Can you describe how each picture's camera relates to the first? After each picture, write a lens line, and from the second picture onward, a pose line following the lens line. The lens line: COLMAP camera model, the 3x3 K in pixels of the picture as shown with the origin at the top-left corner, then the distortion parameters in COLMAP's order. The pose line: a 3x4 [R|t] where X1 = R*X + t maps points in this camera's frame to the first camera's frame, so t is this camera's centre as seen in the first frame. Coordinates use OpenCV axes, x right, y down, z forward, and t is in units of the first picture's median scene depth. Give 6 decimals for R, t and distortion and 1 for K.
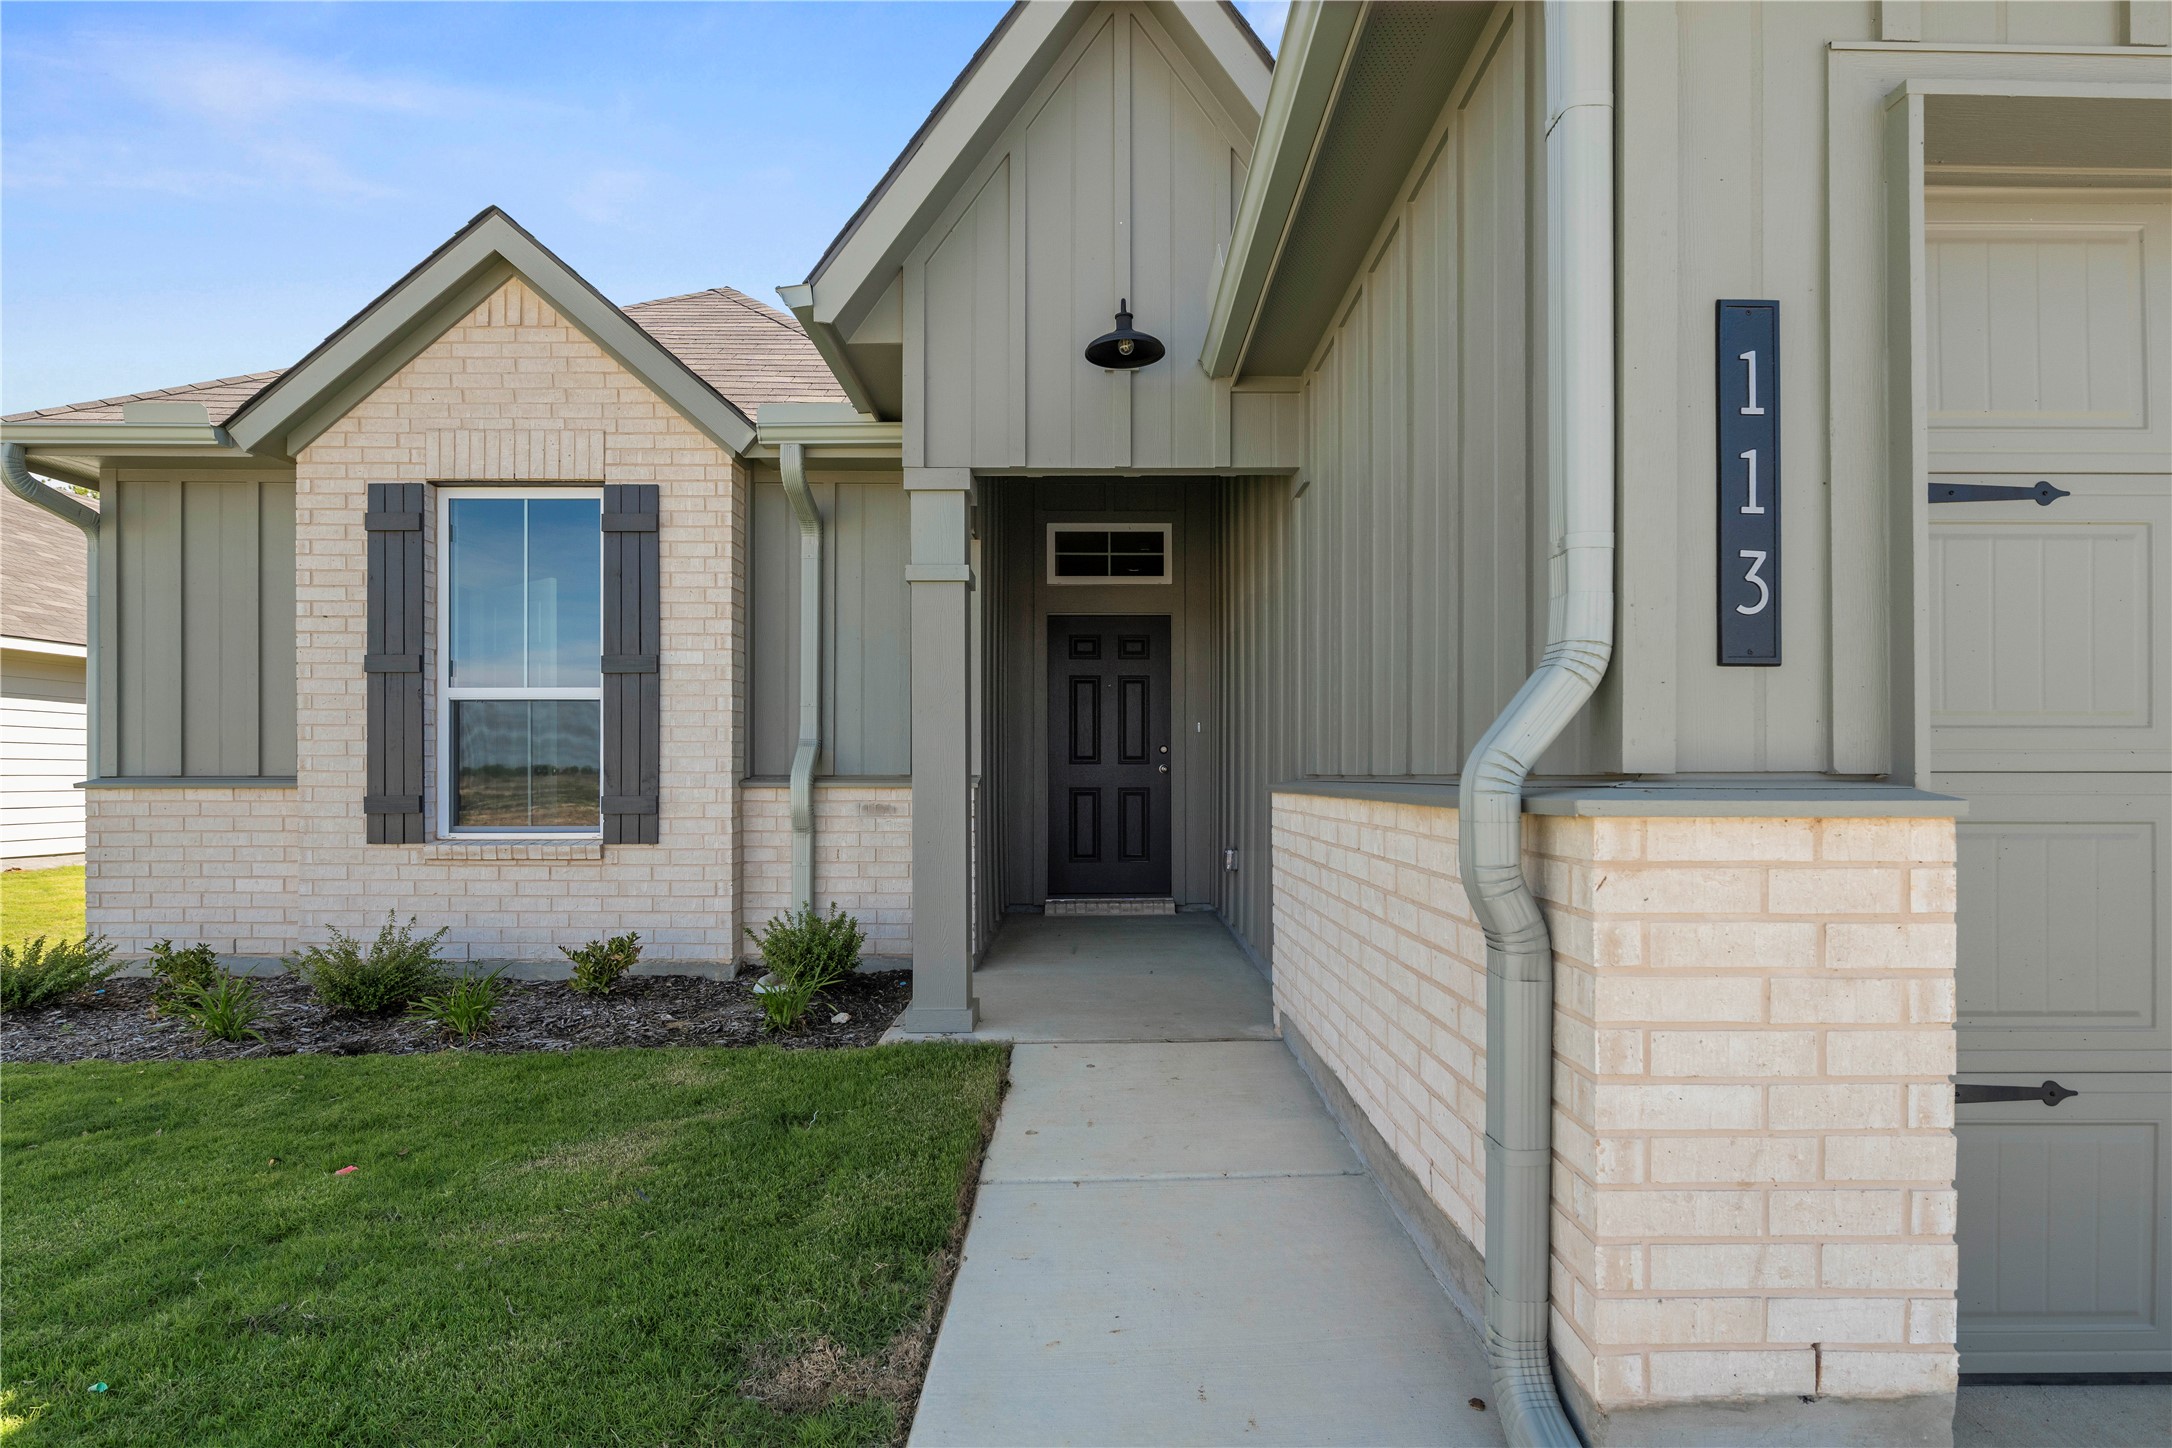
lens RADIAL K [[1094.1, 0, 1068.0], [0, 1094.1, 763.5], [0, 0, 1]] dist [-0.002802, -0.000932]
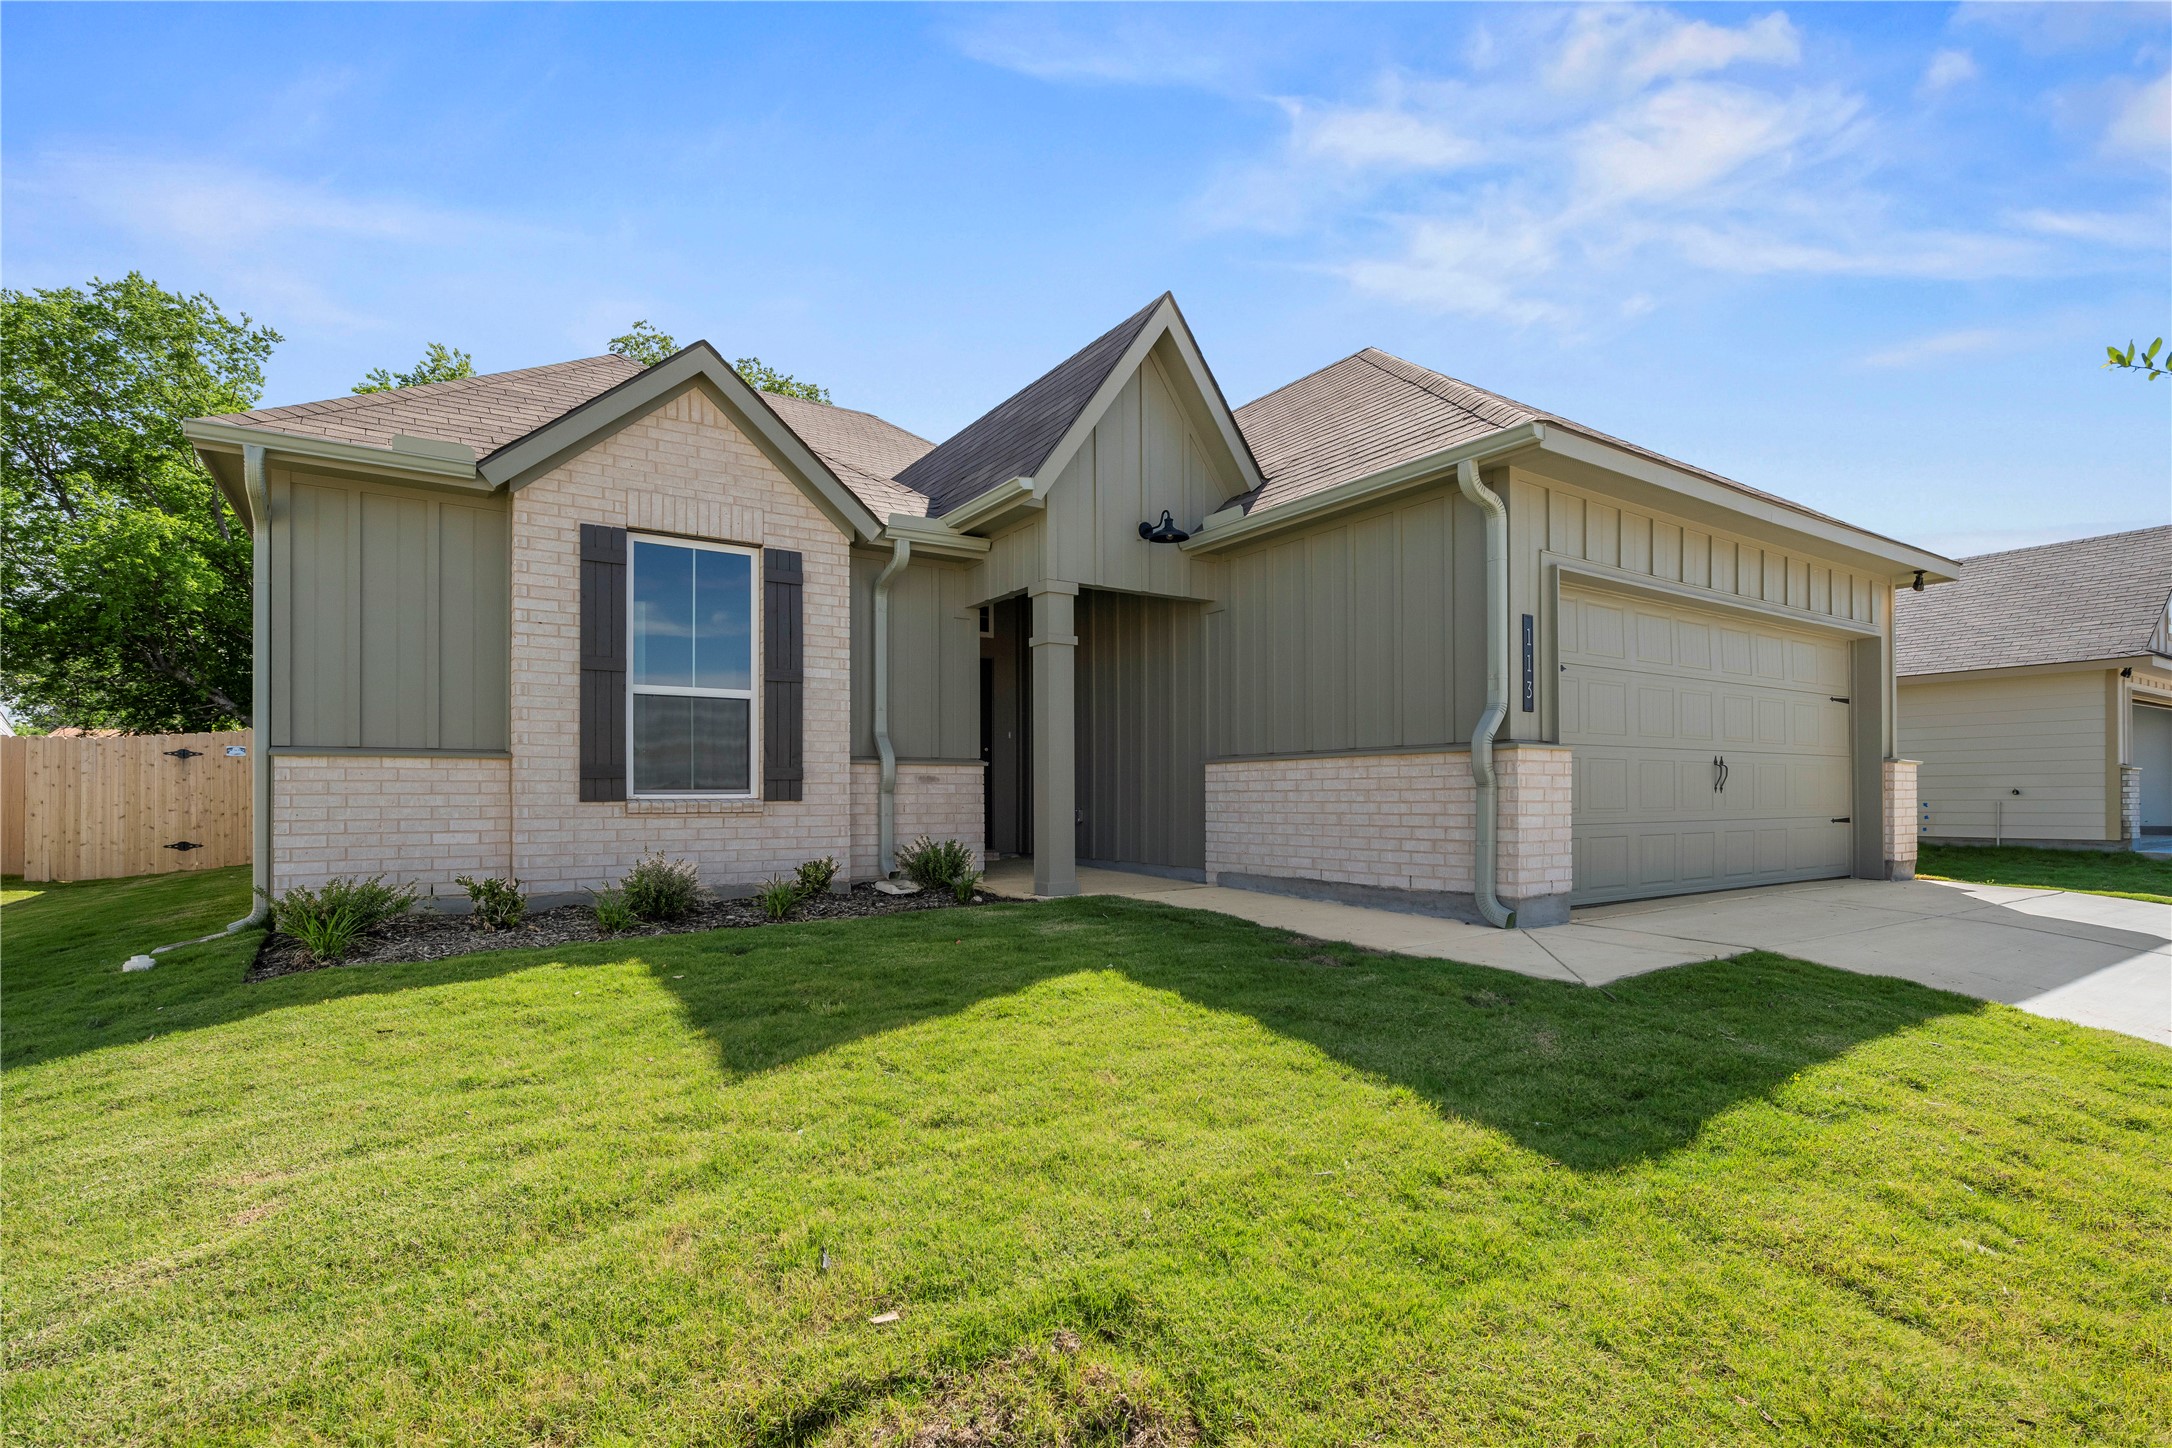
lens RADIAL K [[1025.3, 0, 1115.5], [0, 1025.3, 775.6], [0, 0, 1]] dist [-0.003324, 0.000141]
pose [[0.832349, 0.008117, 0.554193, -0.779611], [-0.002565, 0.999938, -0.010794, 0.053550], [-0.554246, 0.007563, 0.832318, -0.356298]]
